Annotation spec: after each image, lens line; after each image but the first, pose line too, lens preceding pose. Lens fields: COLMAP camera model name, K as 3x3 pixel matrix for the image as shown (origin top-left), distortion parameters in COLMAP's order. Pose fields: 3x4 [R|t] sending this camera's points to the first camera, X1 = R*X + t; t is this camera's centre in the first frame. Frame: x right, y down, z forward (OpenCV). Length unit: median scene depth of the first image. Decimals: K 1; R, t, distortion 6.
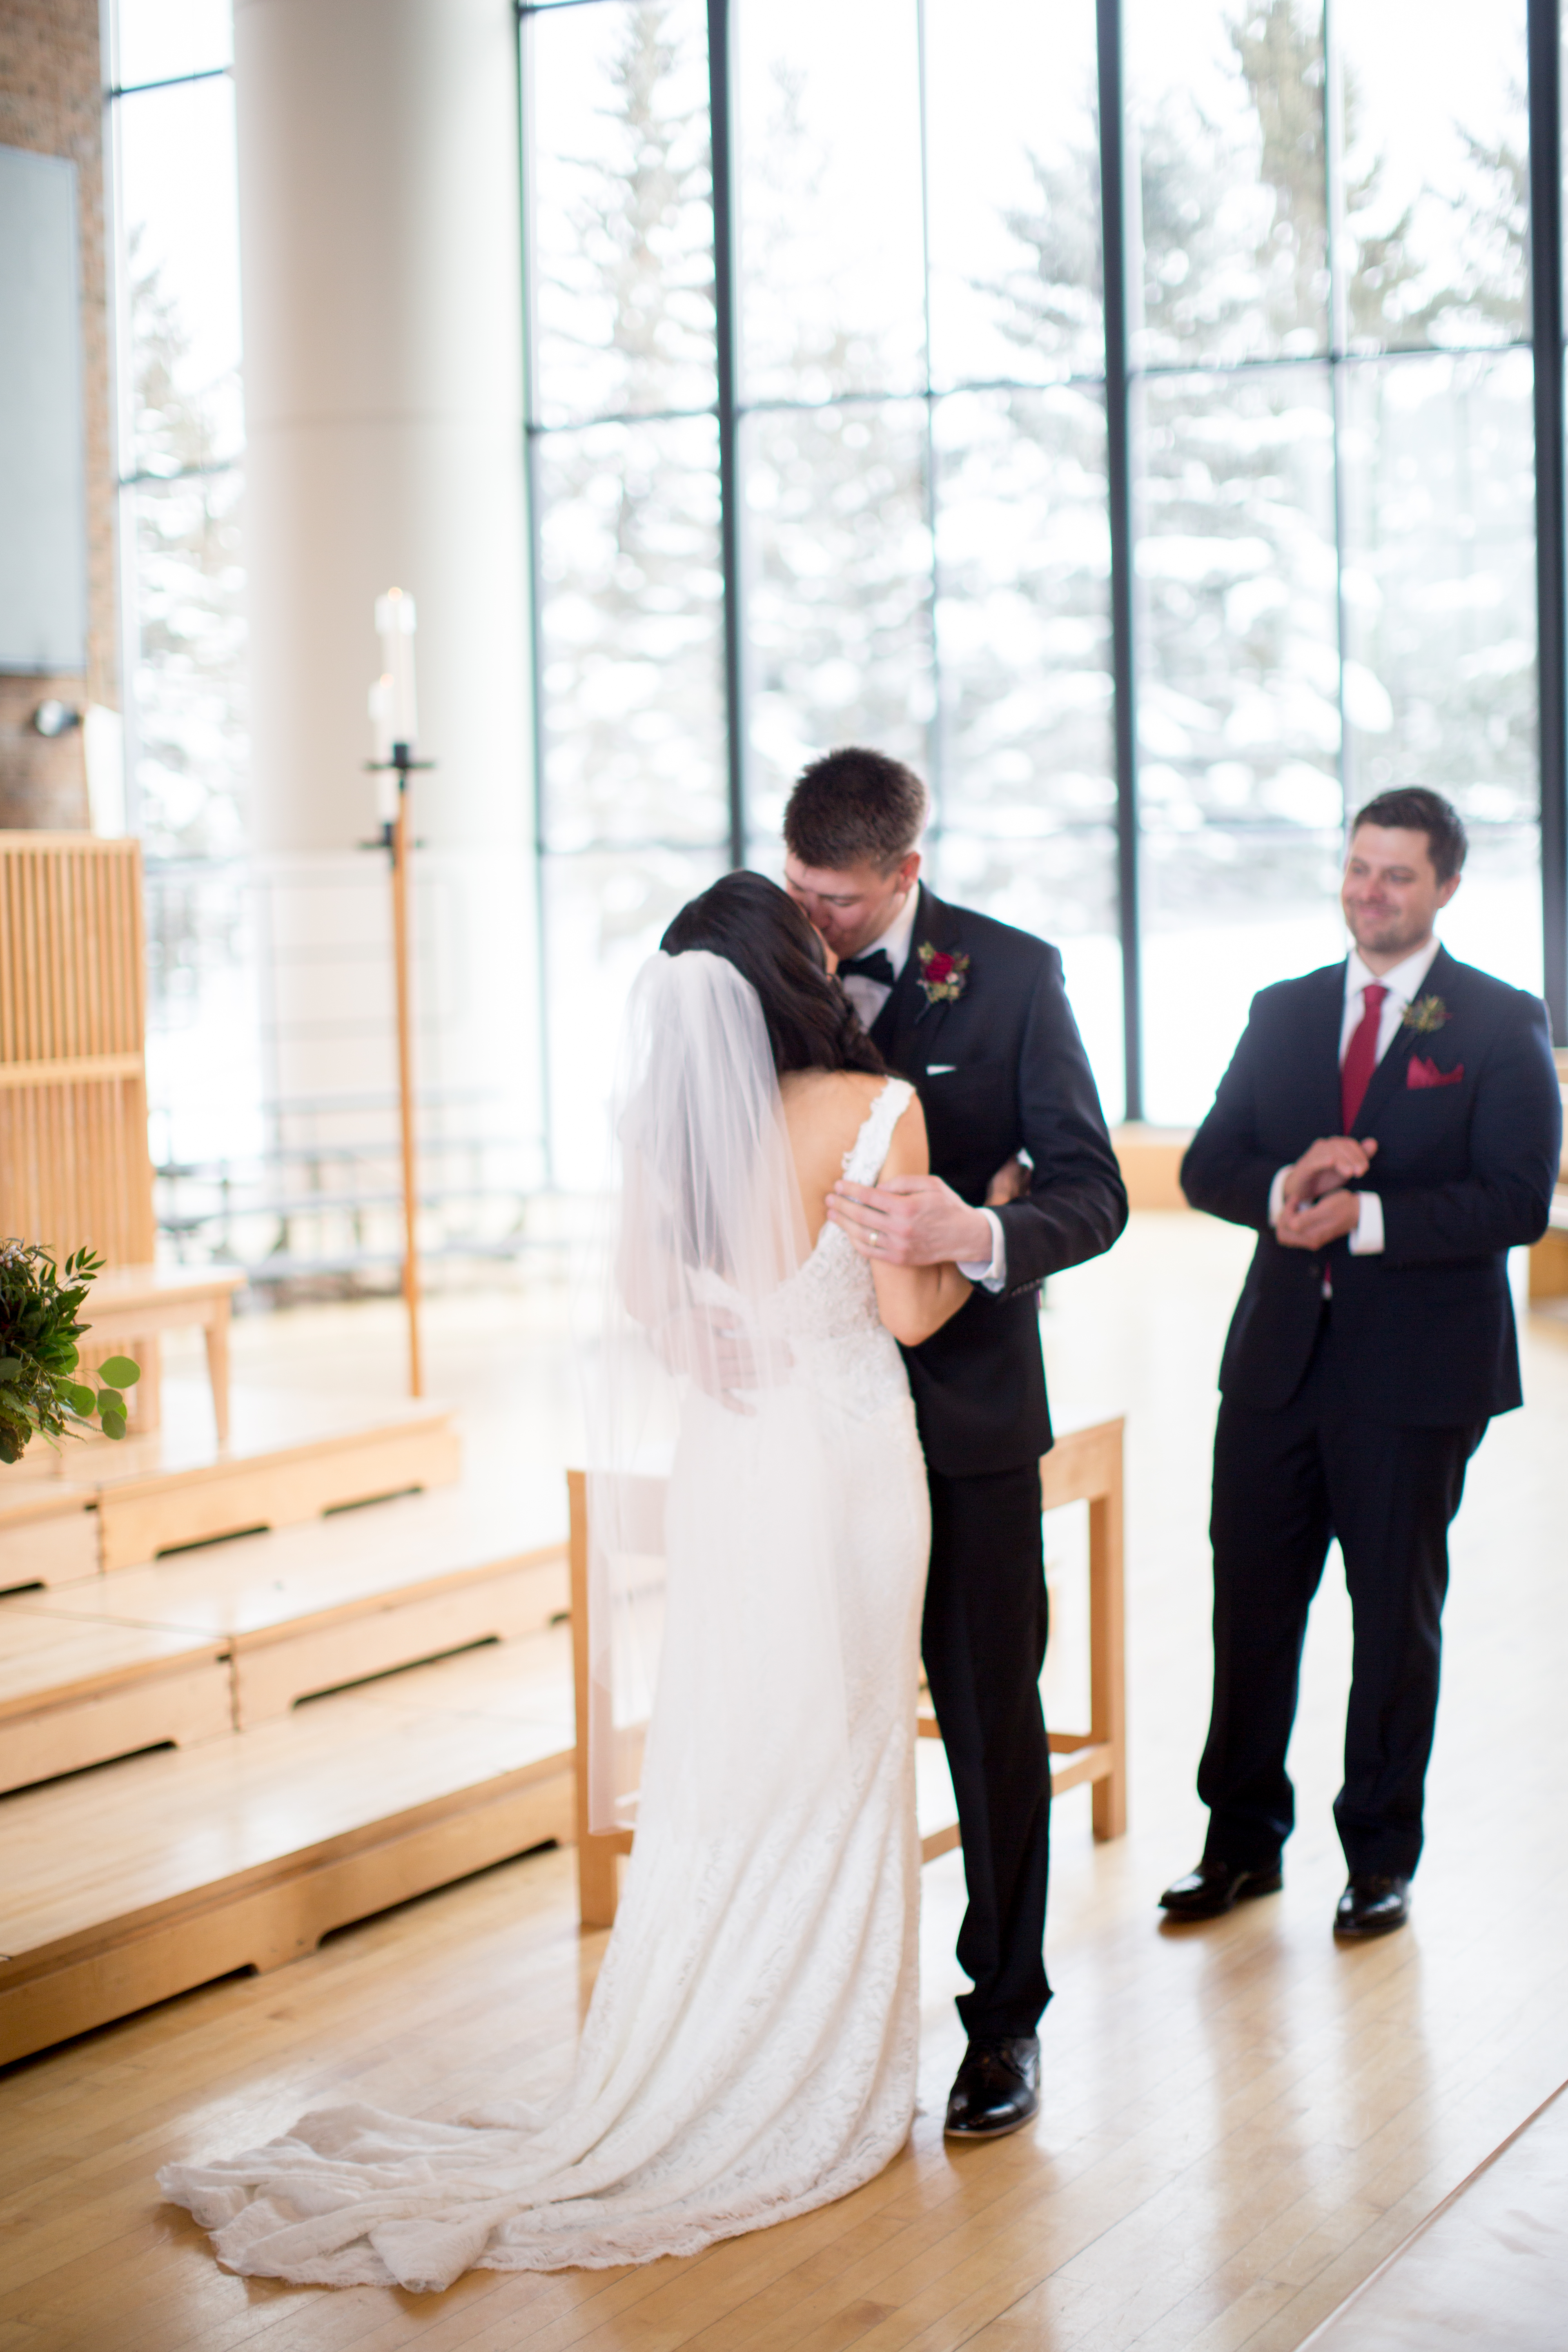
lens RADIAL K [[3411.1, 0, 846.5], [0, 3411.1, 1172.0], [0, 0, 1]] dist [-0.061865, -0.064210]
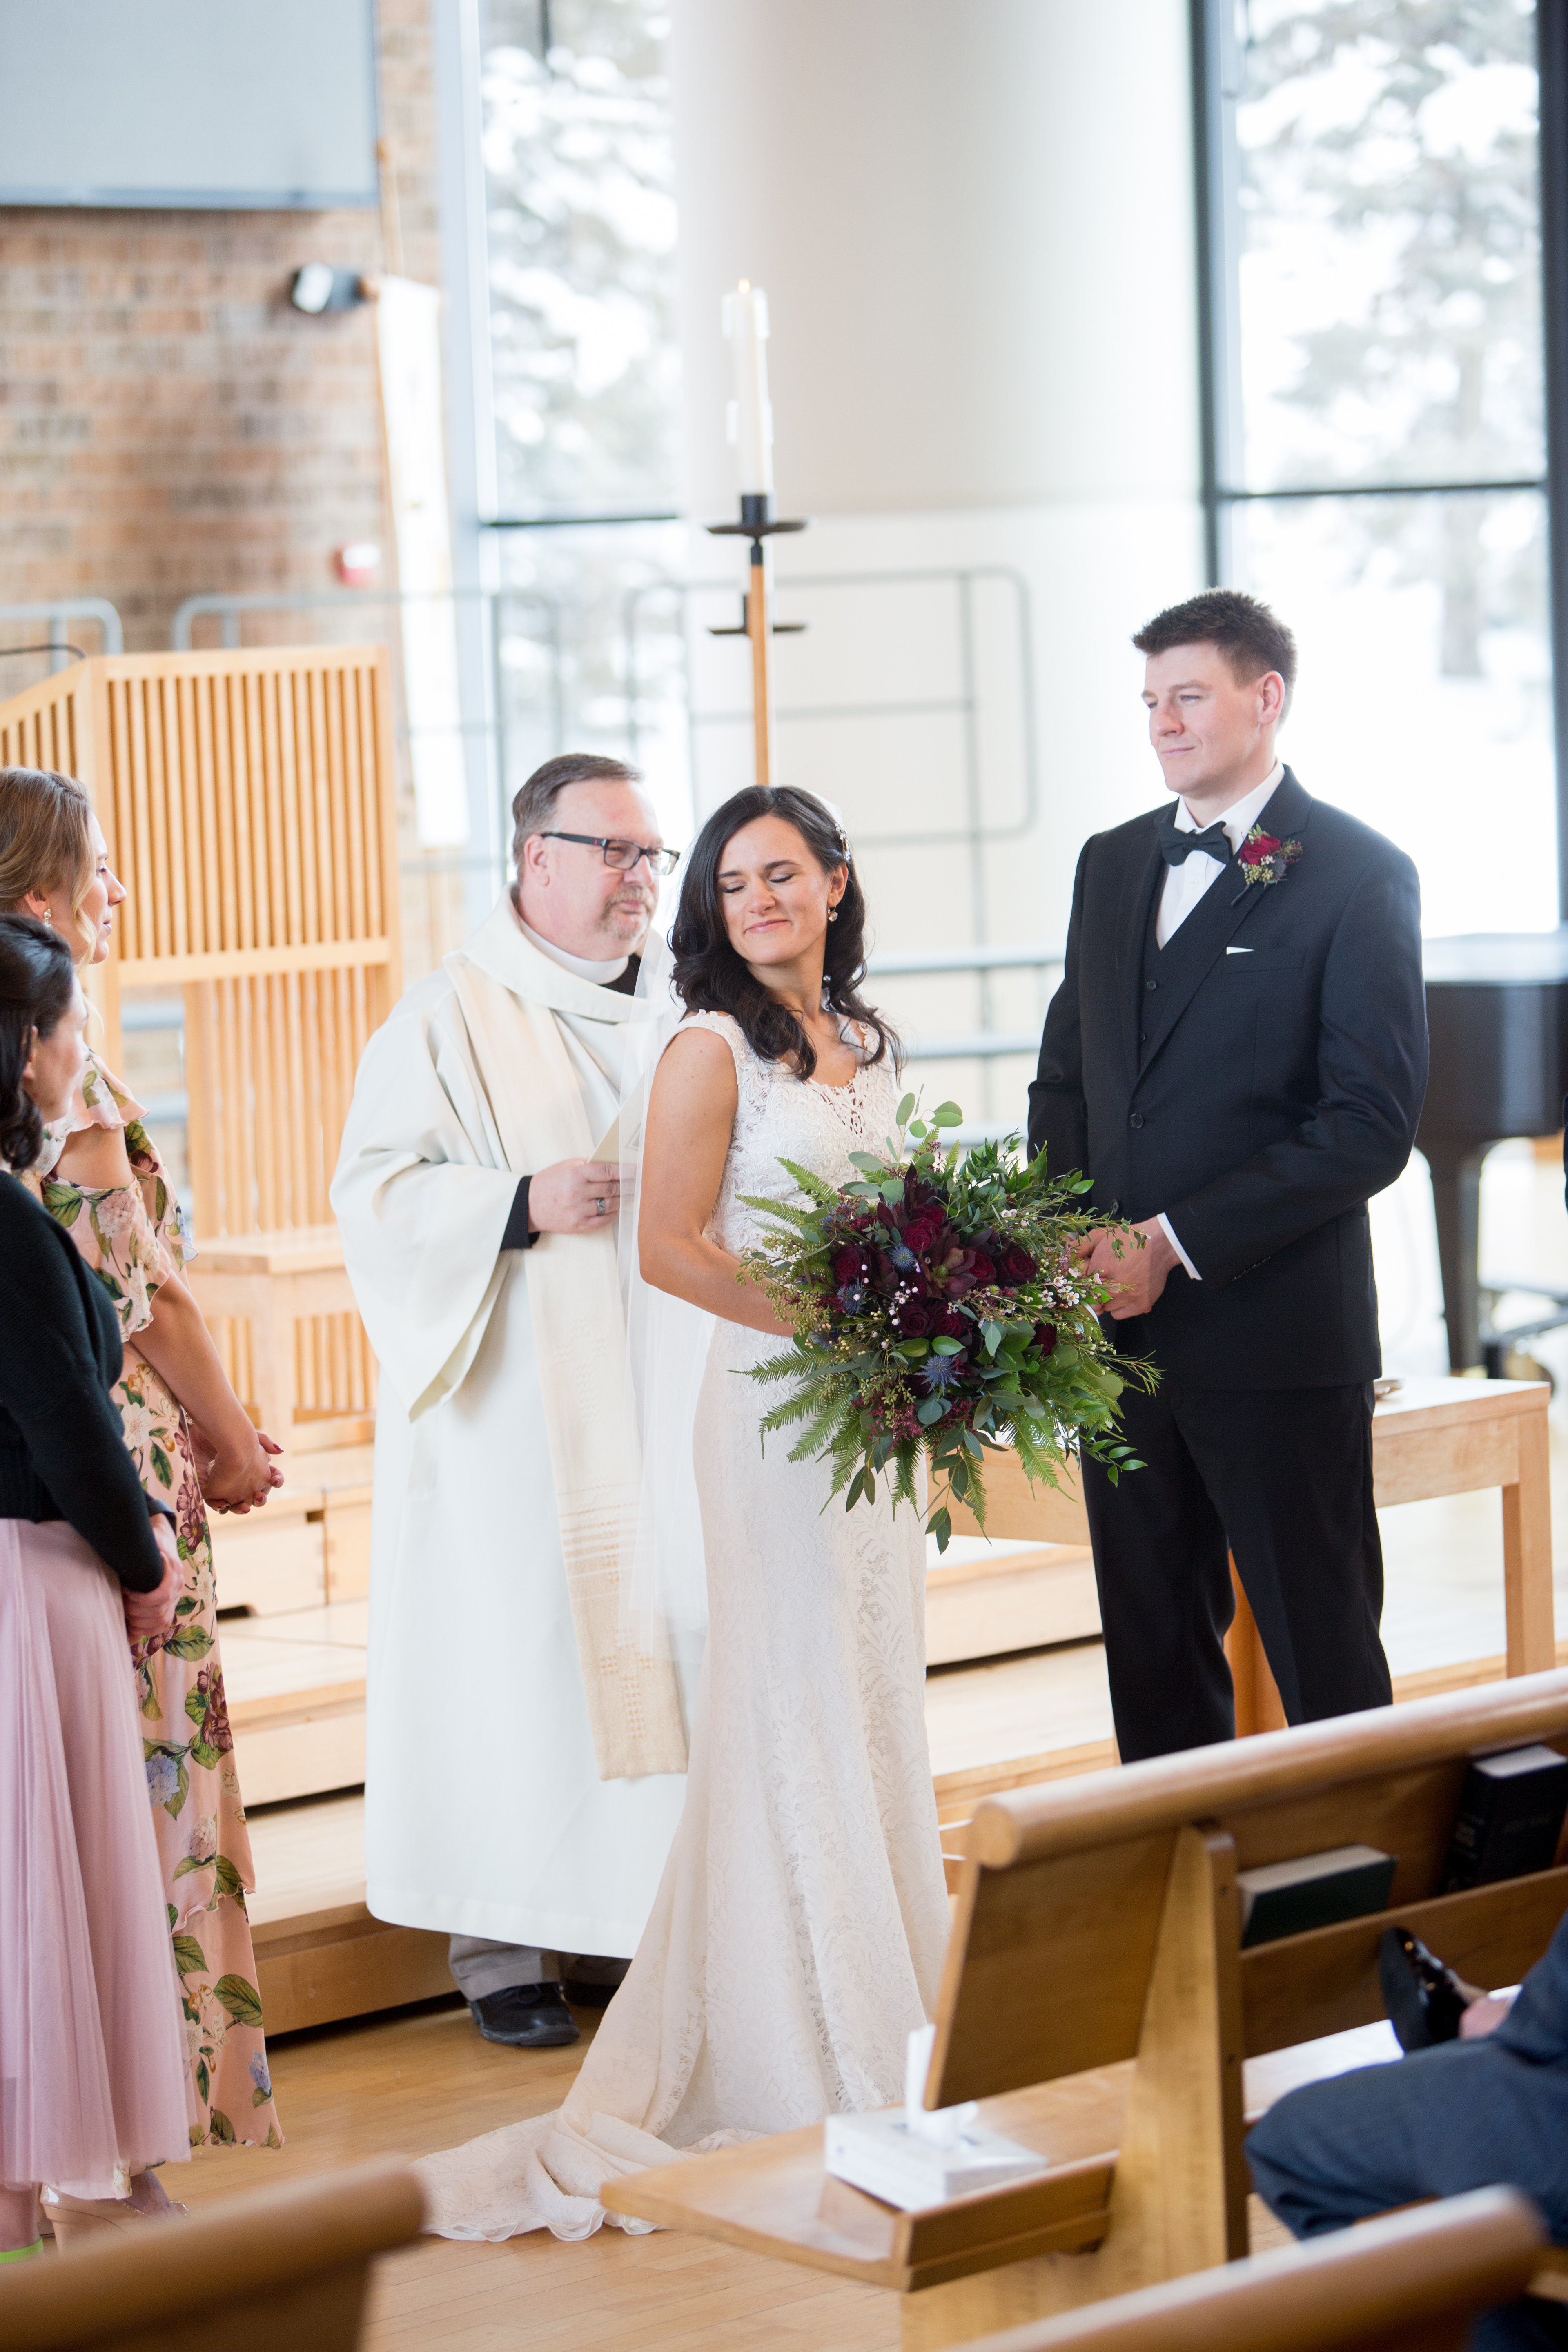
lens RADIAL K [[8161.7, 0, 784.0], [0, 8161.7, 1176.0], [0, 0, 1]] dist [-0.193510, -1.569922]
pose [[0.983919, 0.000300, -0.178613, 0.064901], [0.000889, 0.999978, 0.006575, 0.002225], [0.178611, -0.006629, 0.983897, -0.244840]]
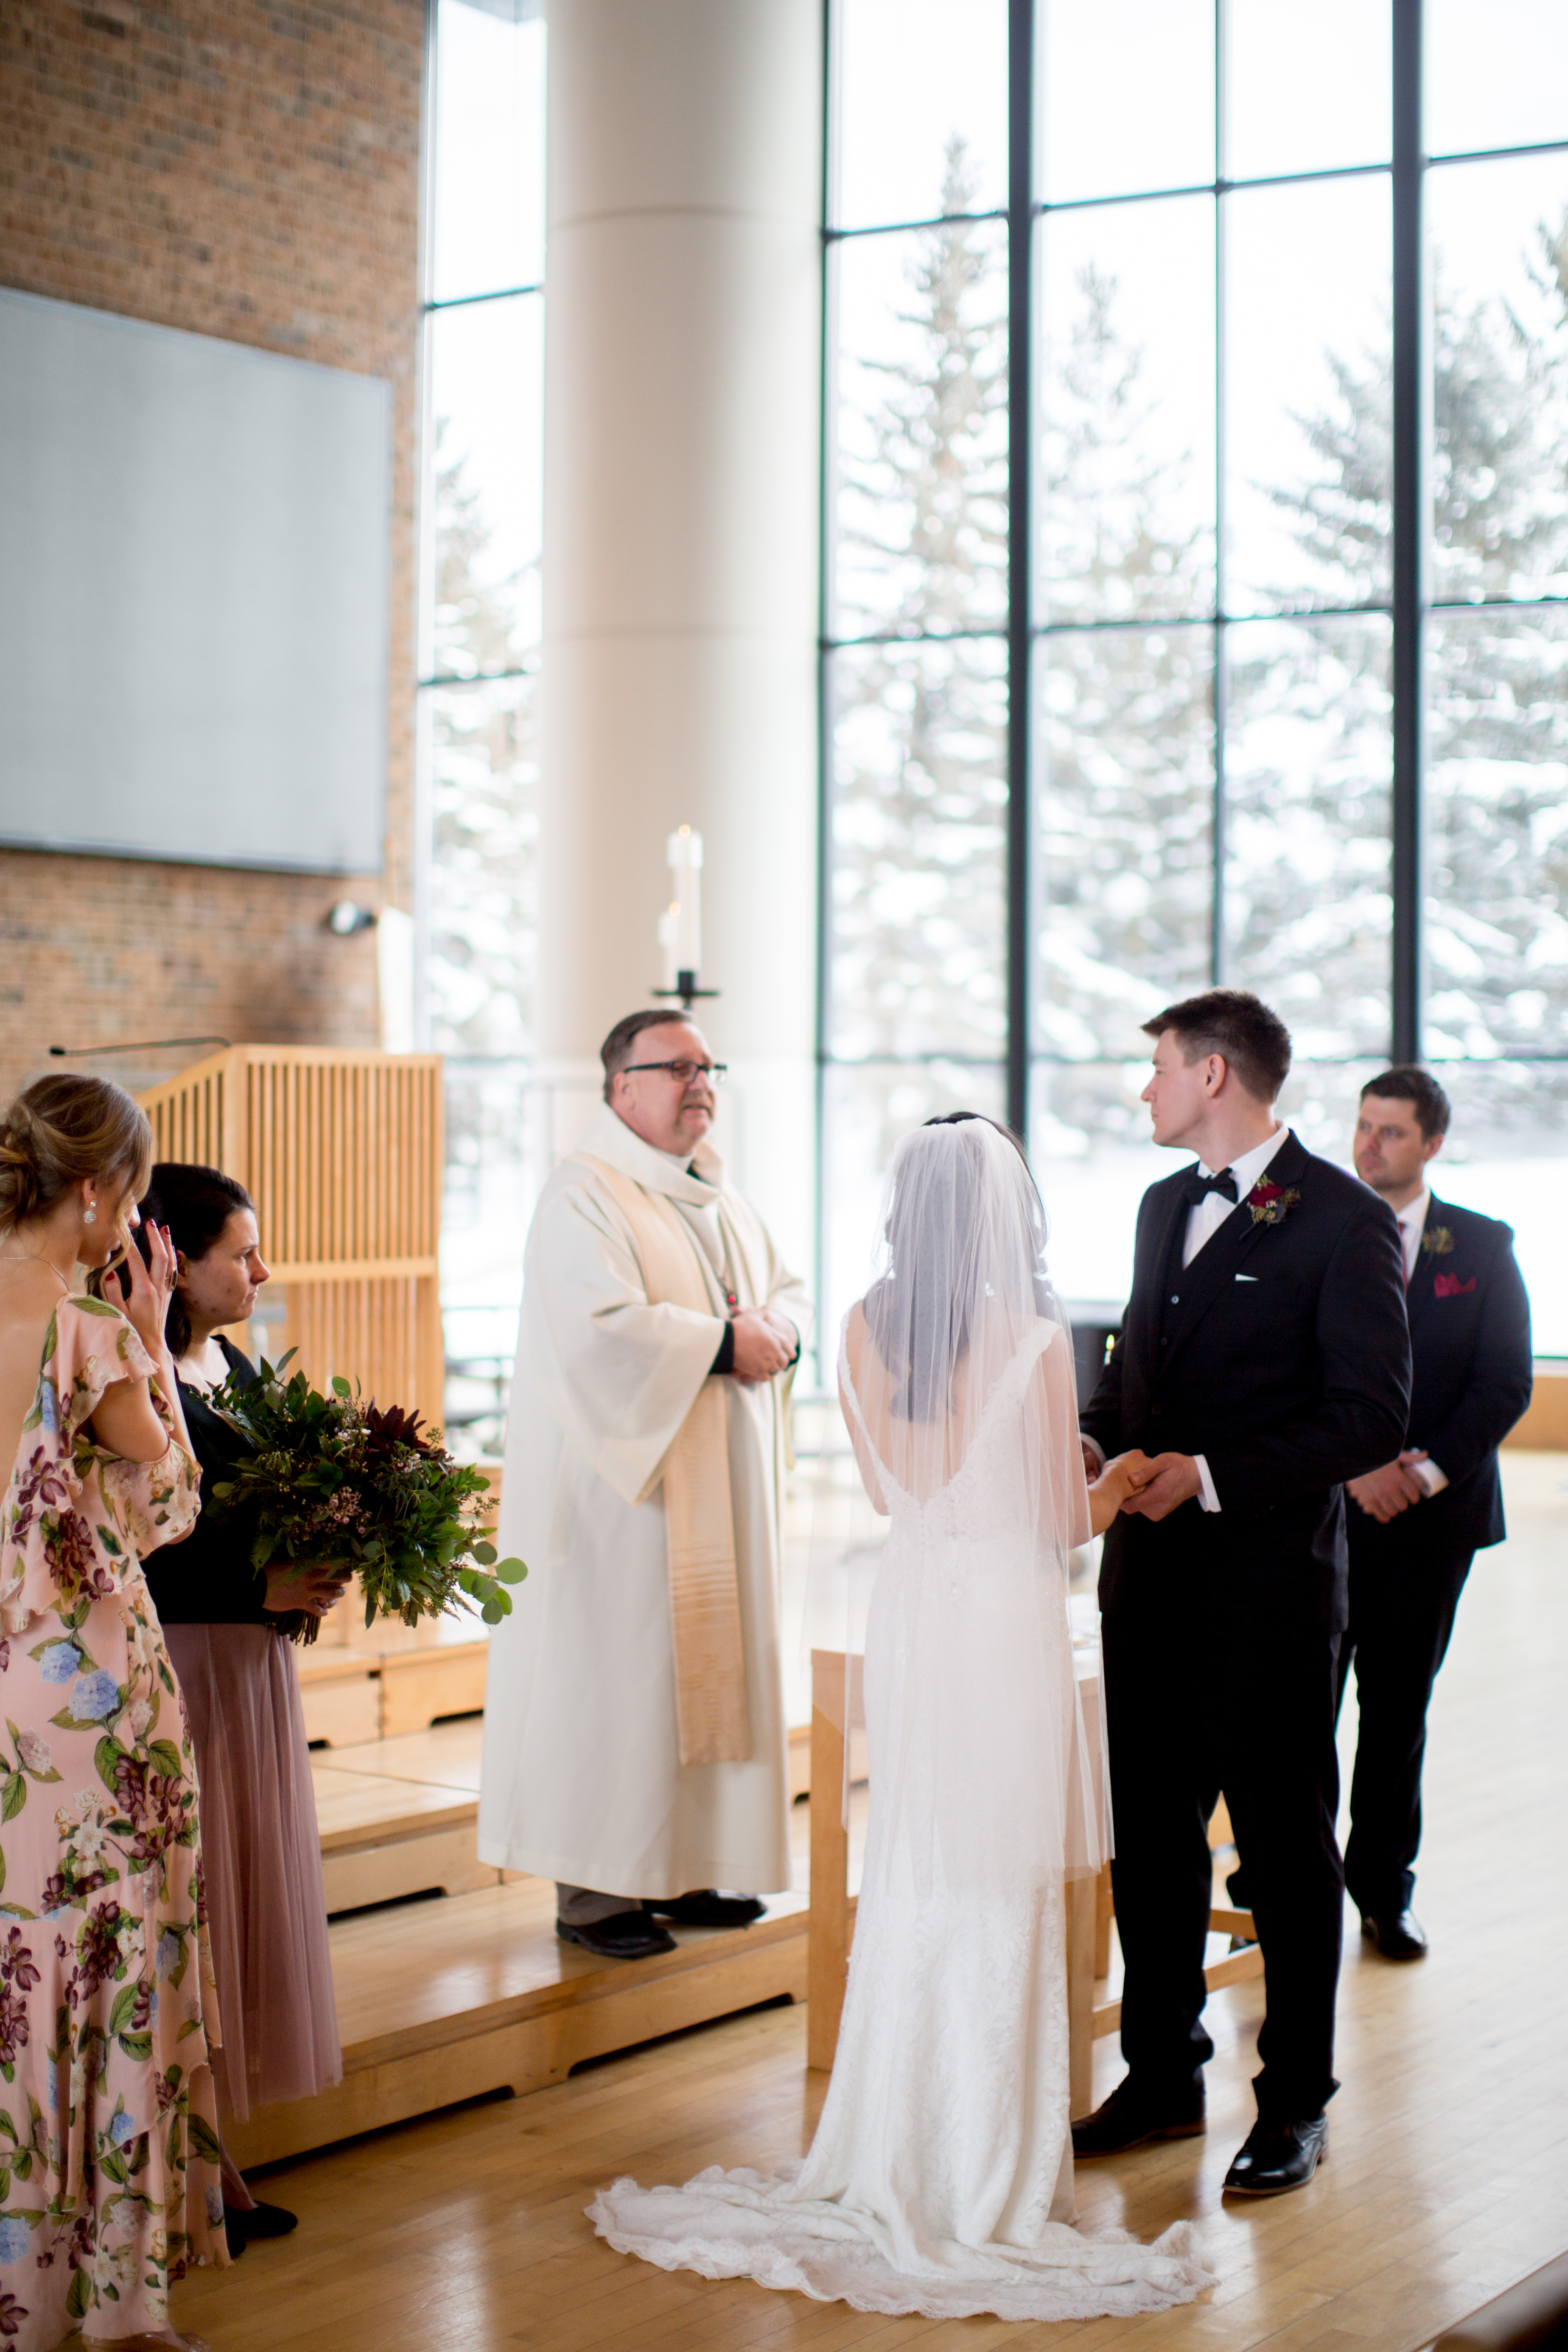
lens RADIAL K [[3546.2, 0, 779.5], [0, 3546.2, 1180.3], [0, 0, 1]] dist [-0.028872, -0.034727]
pose [[0.994438, 0.030540, -0.100798, 0.004157], [-0.036375, 0.997736, -0.056560, 0.000353], [0.098842, 0.059912, 0.993298, -0.033121]]
